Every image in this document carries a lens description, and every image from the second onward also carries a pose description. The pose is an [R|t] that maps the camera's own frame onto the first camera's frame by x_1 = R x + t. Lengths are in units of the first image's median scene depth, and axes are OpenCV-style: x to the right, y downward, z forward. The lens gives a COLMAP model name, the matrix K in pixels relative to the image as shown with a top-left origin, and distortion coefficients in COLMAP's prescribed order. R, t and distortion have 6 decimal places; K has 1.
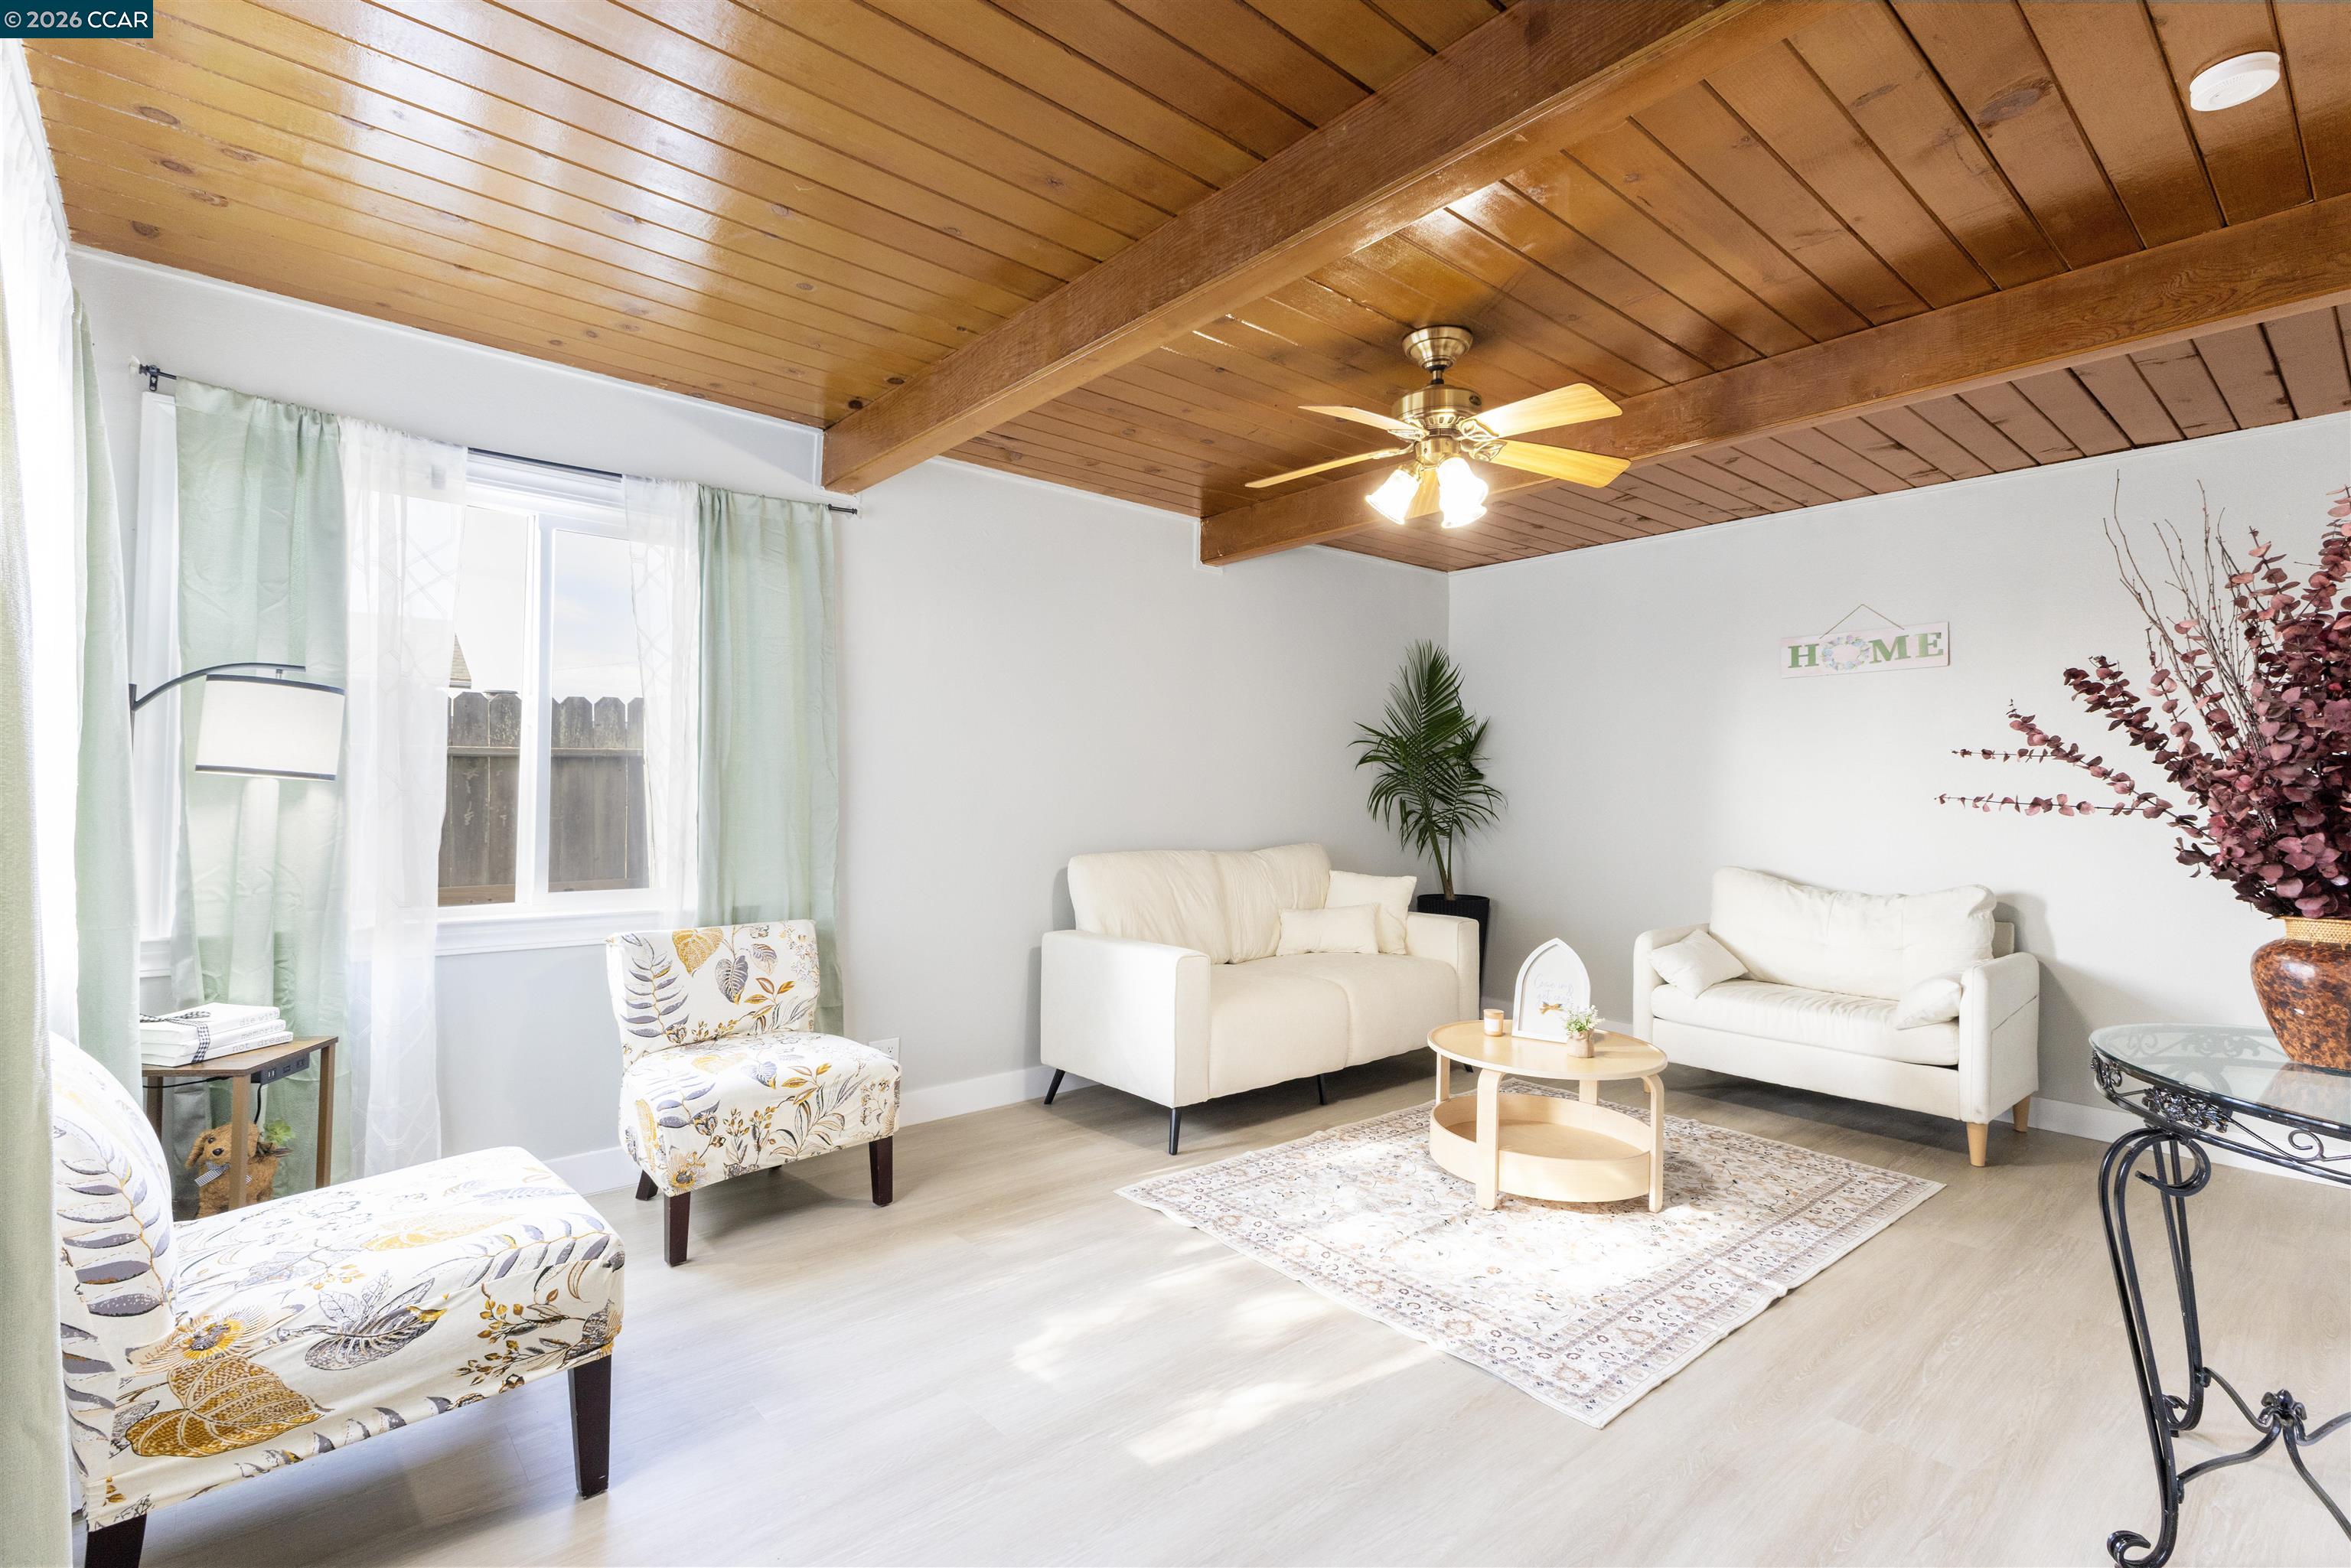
lens RADIAL K [[1073.0, 0, 1171.1], [0, 1073.0, 787.4], [0, 0, 1]] dist [0.000657, 0.000164]
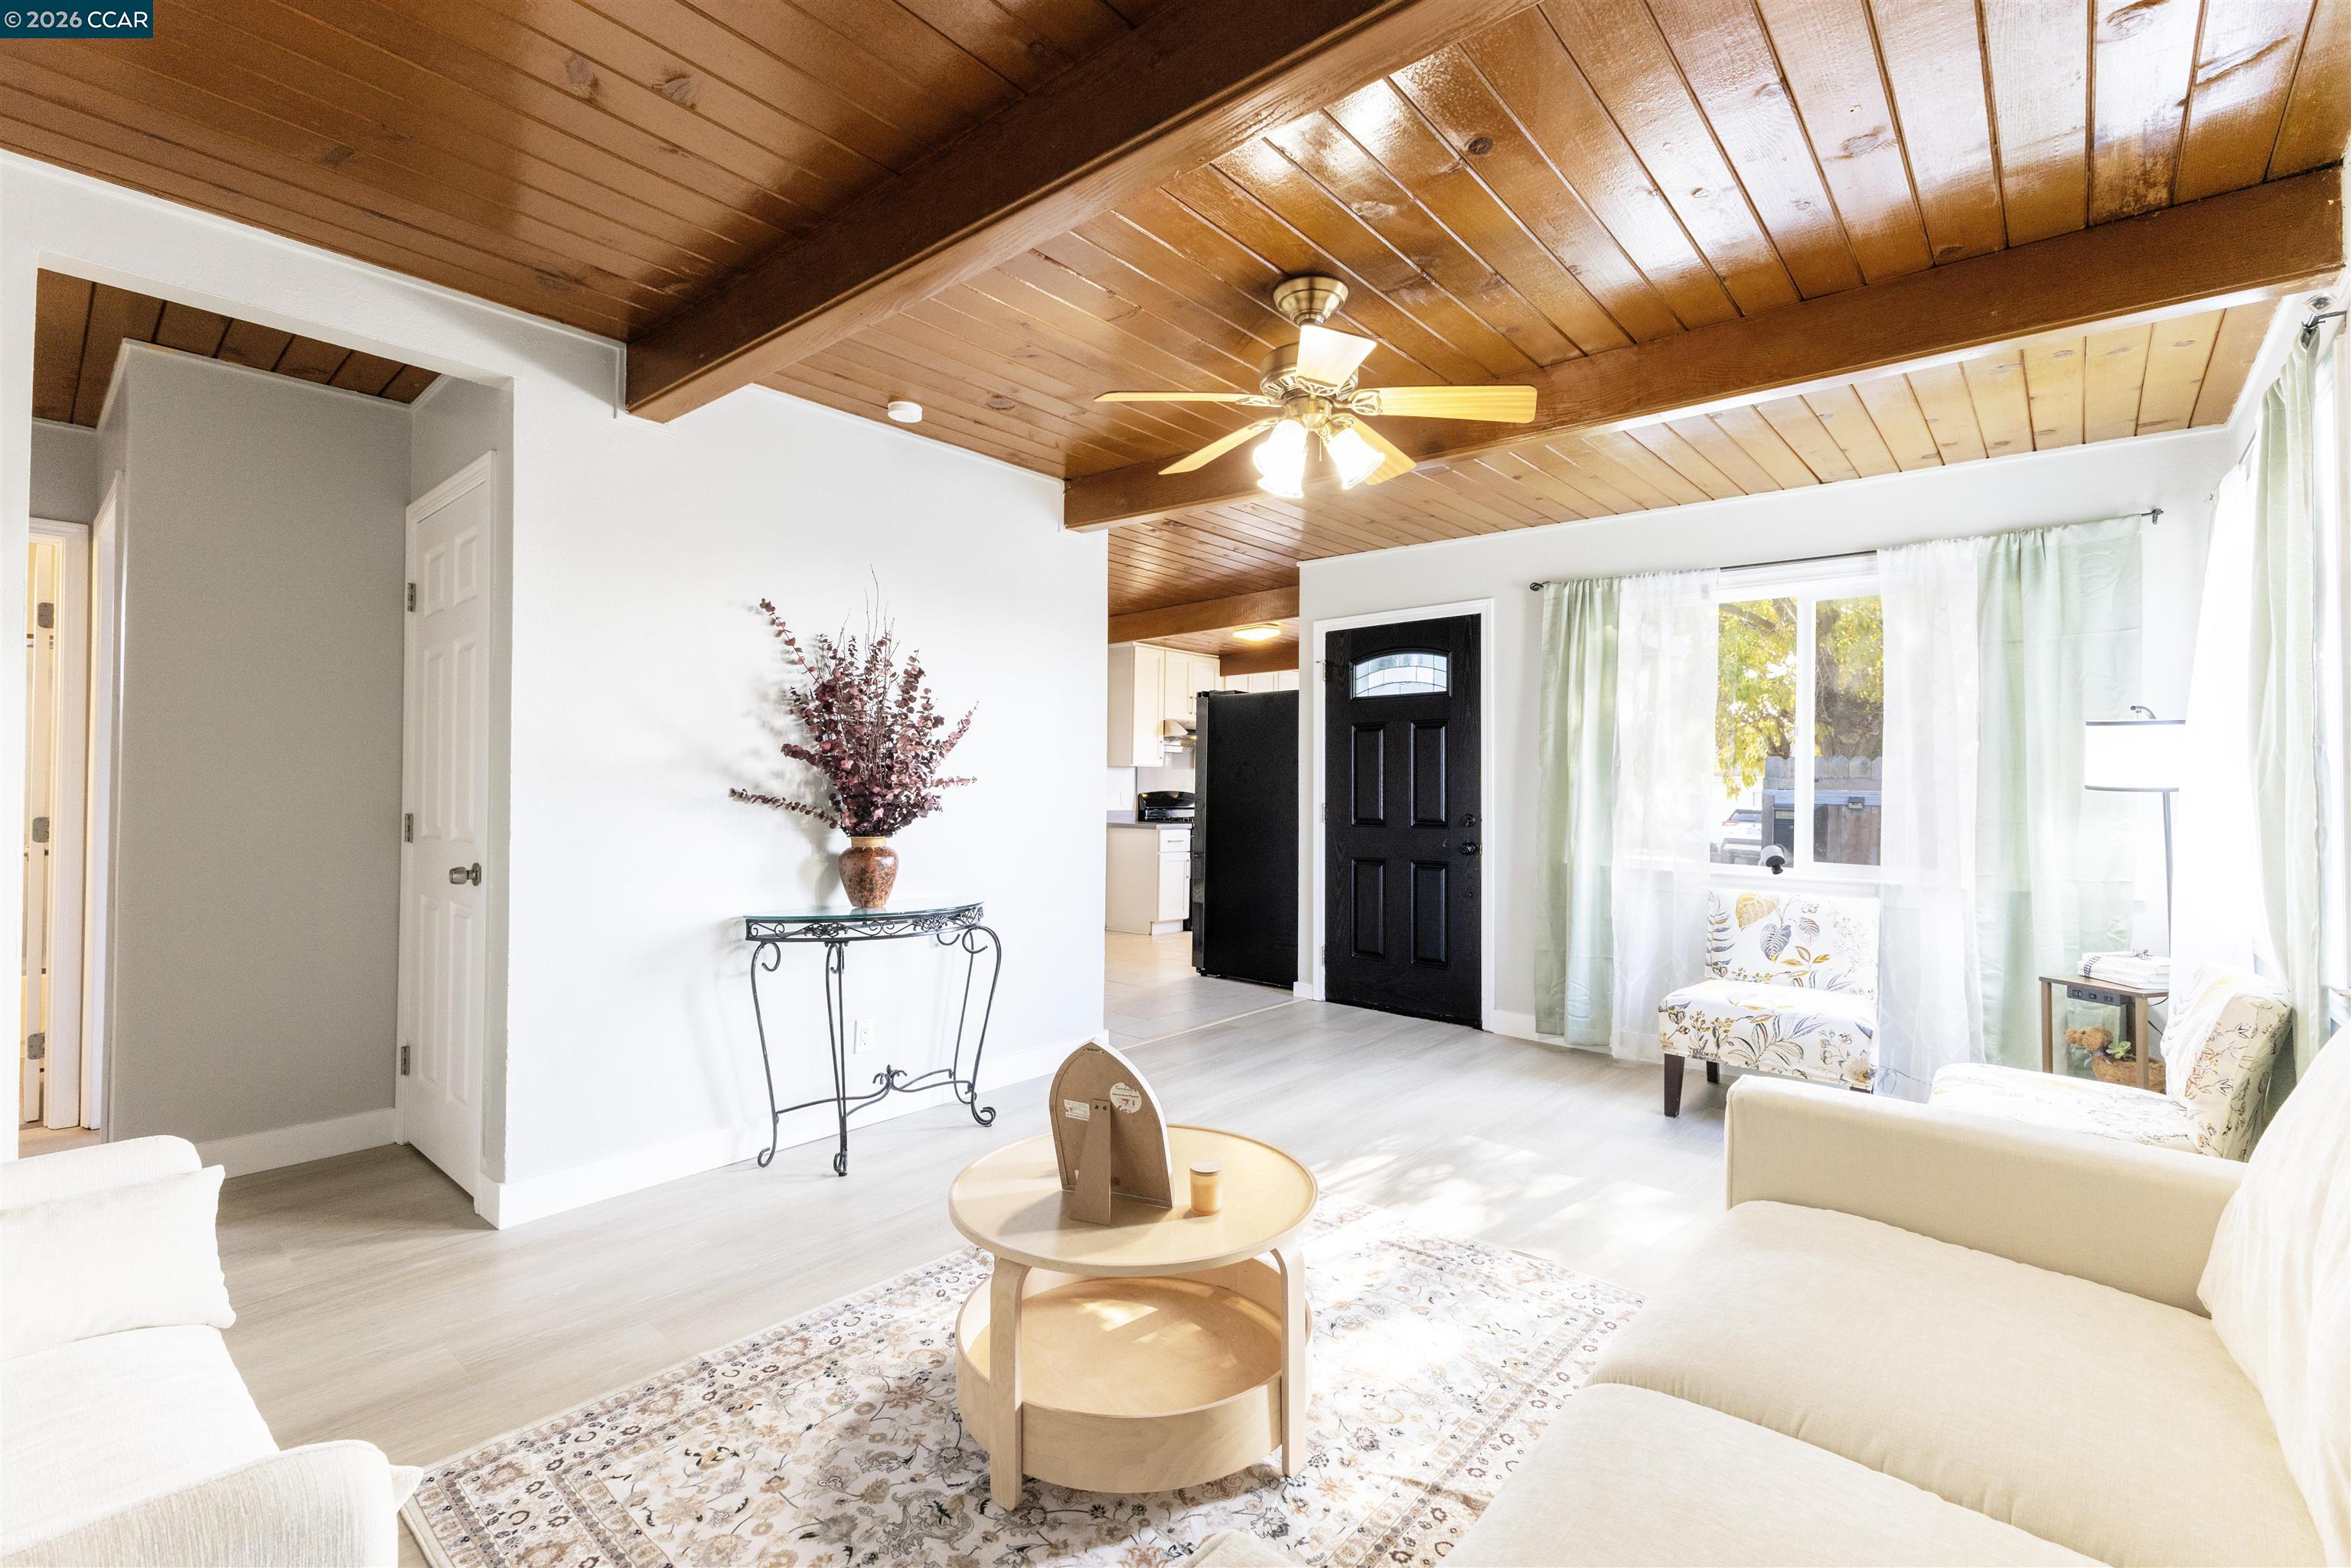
lens RADIAL K [[1035.7, 0, 1171.6], [0, 1035.7, 782.4], [0, 0, 1]] dist [0.010271, -0.001638]
pose [[-0.988540, -0.016930, -0.150008, 0.428215], [-0.015693, 0.999832, -0.009429, 0.016521], [0.150142, -0.006967, -0.988640, 1.624883]]
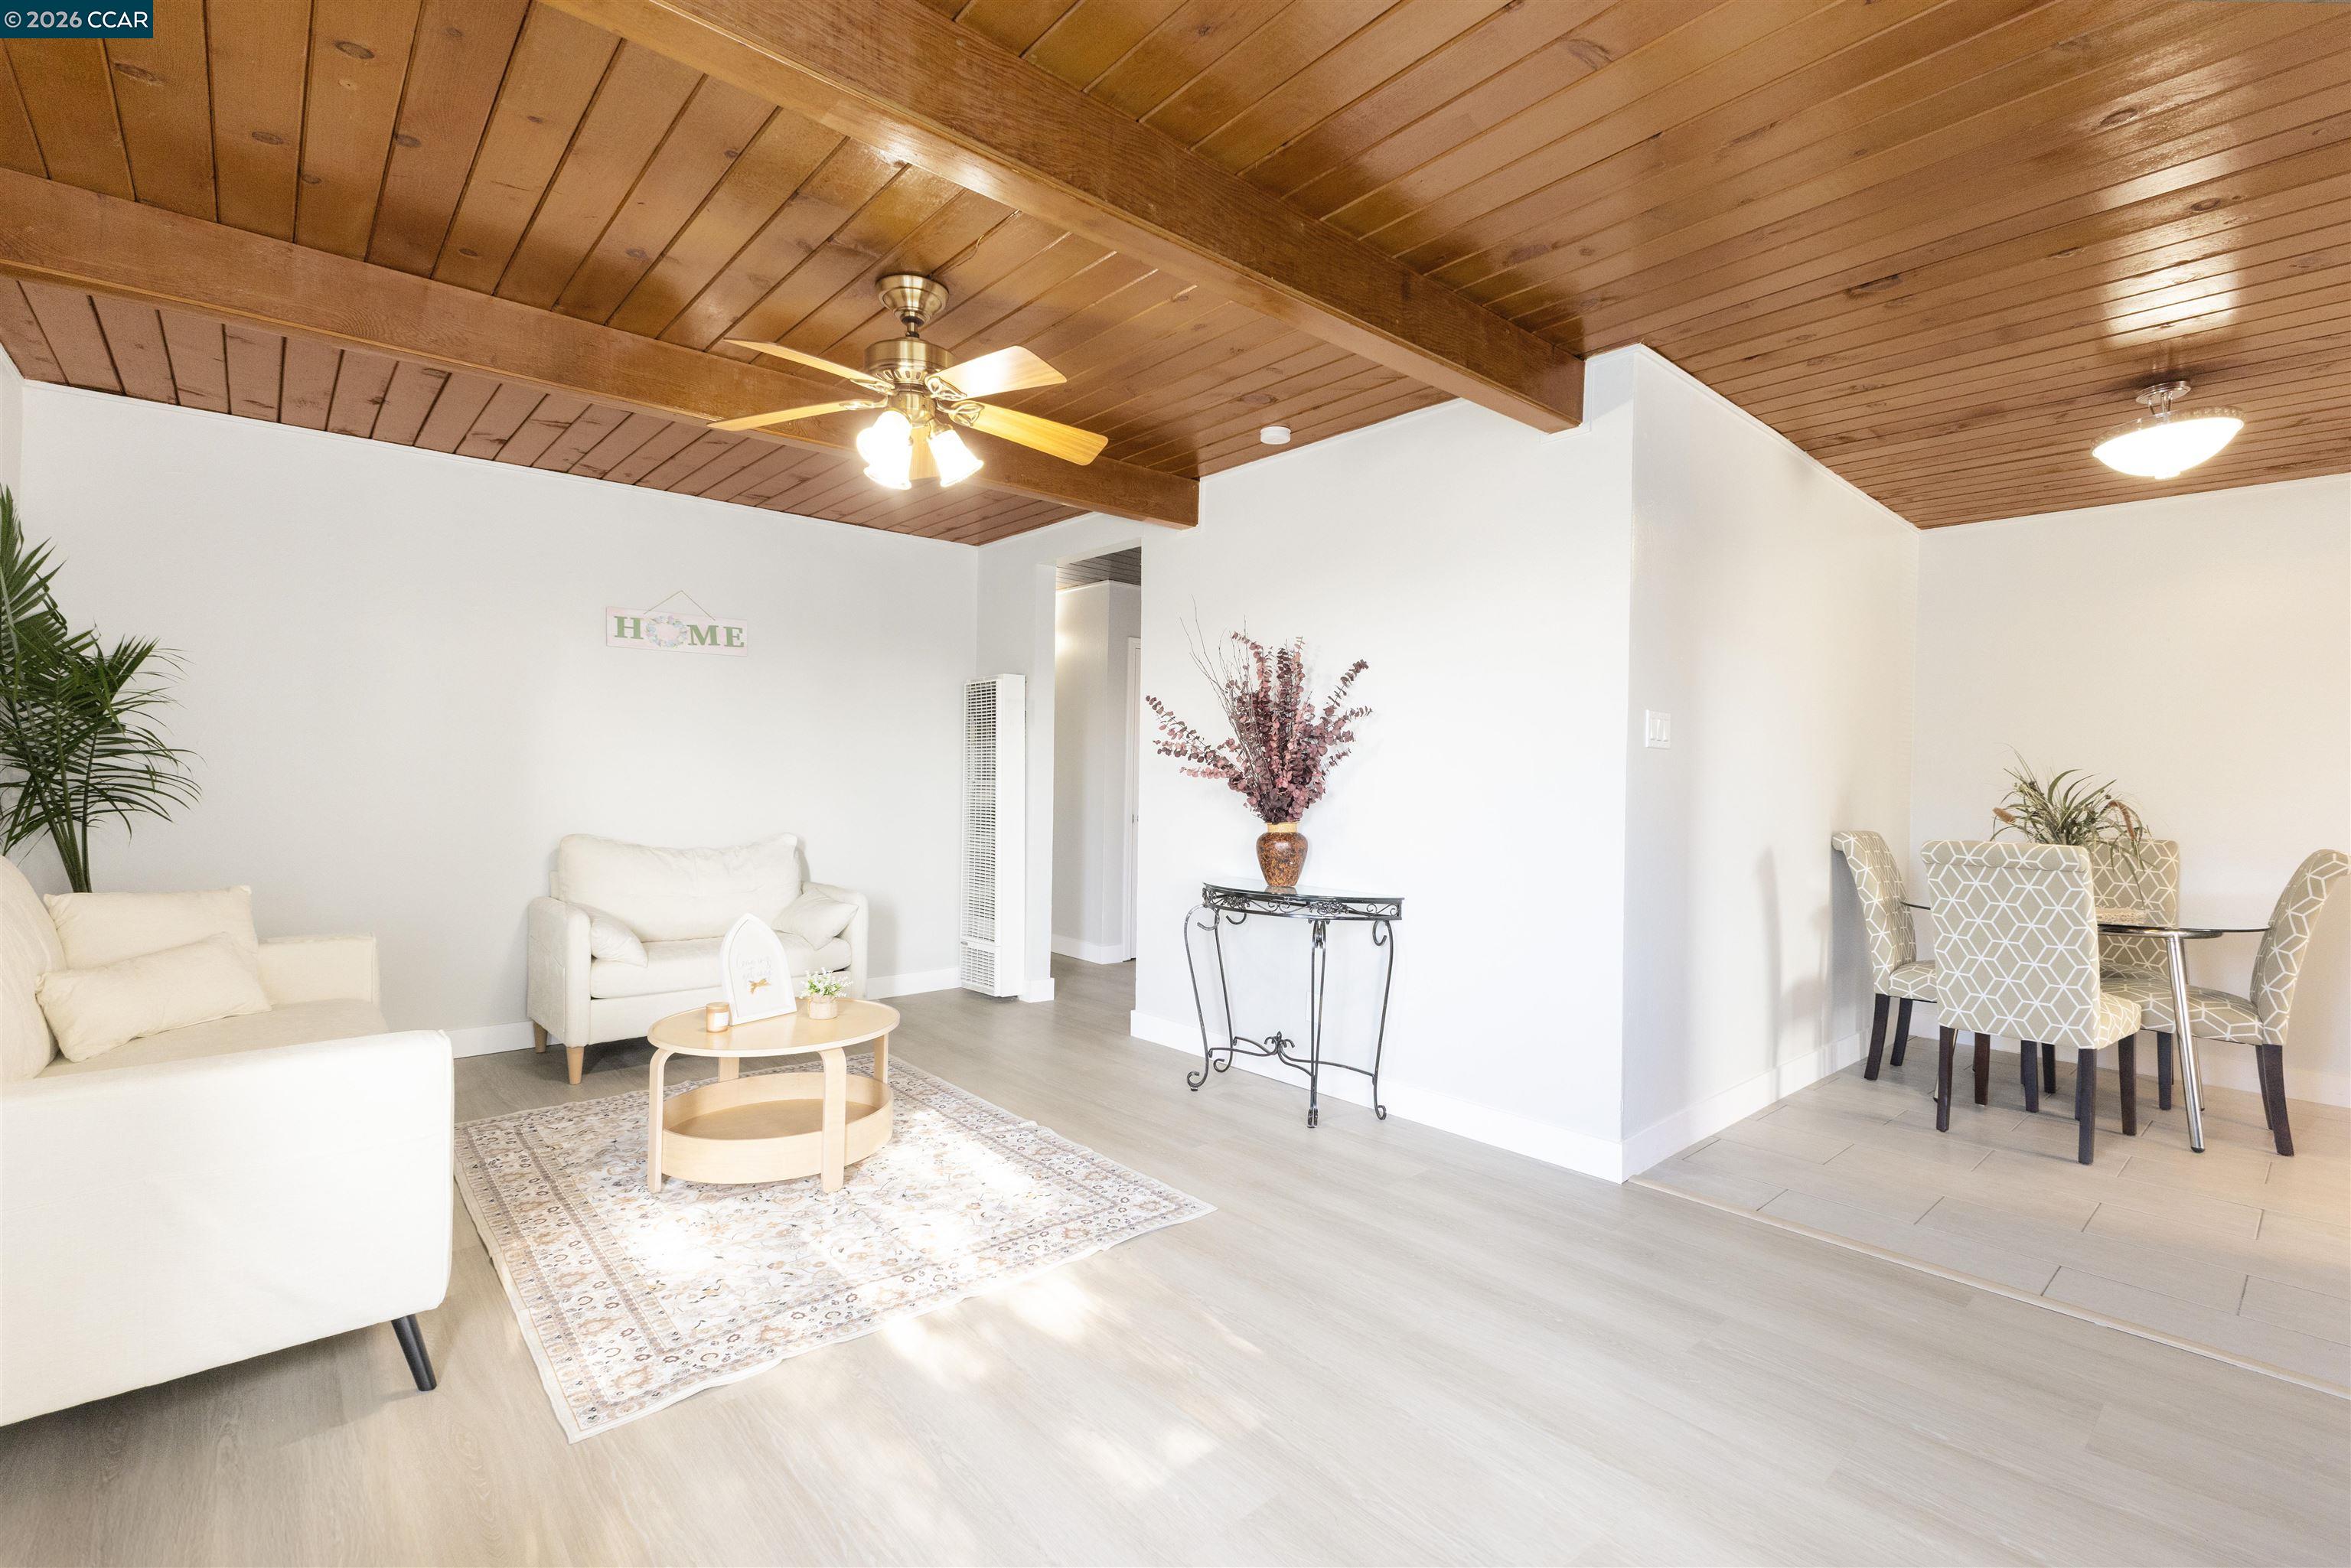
lens RADIAL K [[1035.7, 0, 1178.8], [0, 1035.7, 777.6], [0, 0, 1]] dist [0.010271, -0.001638]
pose [[-0.014751, -0.011643, 0.999823, -0.603961], [-0.015964, 0.999807, 0.011408, 0.004449], [-0.999764, -0.015793, -0.014934, 0.668921]]
